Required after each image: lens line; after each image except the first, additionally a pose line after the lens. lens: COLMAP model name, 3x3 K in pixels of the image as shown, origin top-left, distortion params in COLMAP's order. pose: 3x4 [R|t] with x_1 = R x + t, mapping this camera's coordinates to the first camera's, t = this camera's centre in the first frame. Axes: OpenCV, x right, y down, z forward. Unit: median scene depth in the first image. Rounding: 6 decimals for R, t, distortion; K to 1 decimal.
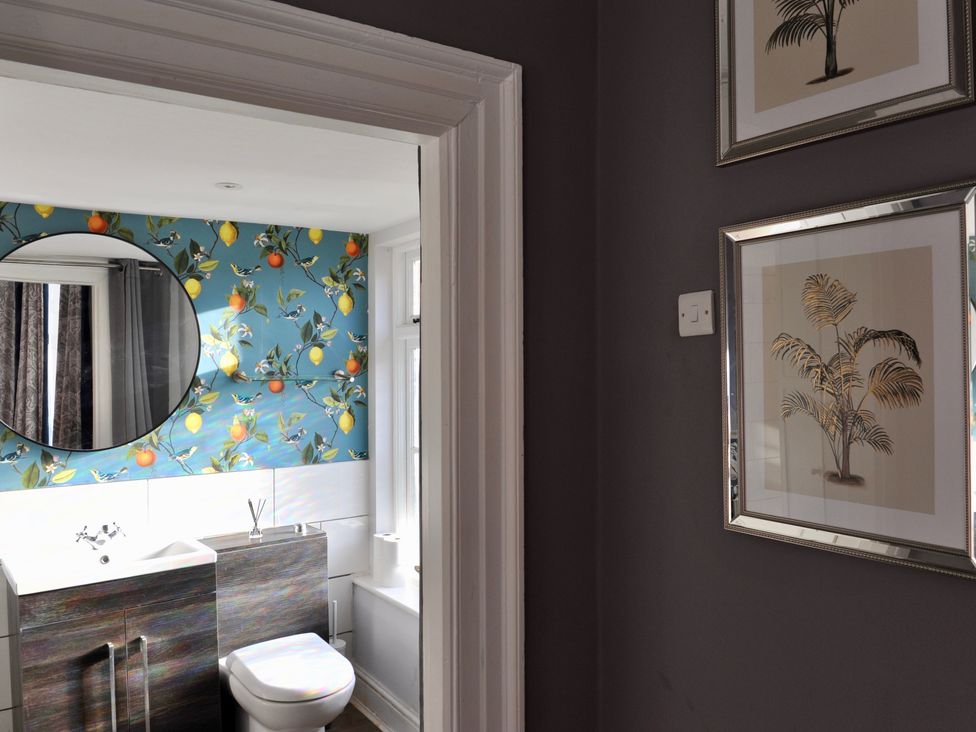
lens RADIAL K [[752.1, 0, 496.3], [0, 752.1, 360.5], [0, 0, 1]] dist [-0.045163, -0.008734]
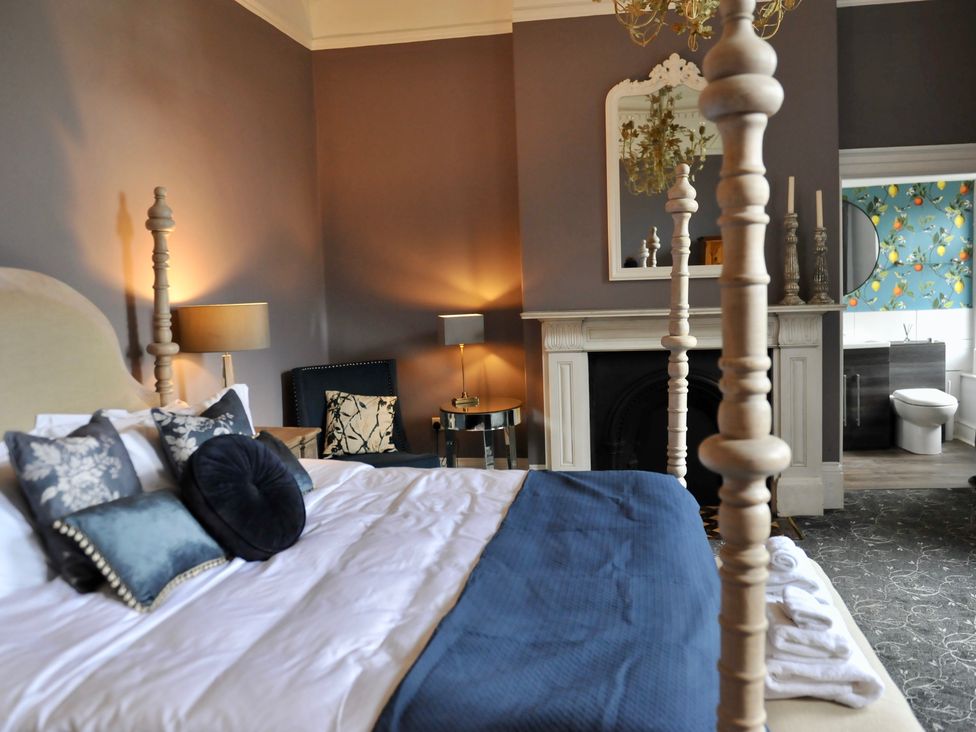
lens RADIAL K [[752.1, 0, 496.3], [0, 752.1, 360.5], [0, 0, 1]] dist [-0.045163, -0.008734]
pose [[0.720929, 0.042783, -0.691687, 0.249220], [0.040339, 0.993810, 0.103515, 0.030823], [0.691834, -0.102528, 0.714741, -1.131664]]
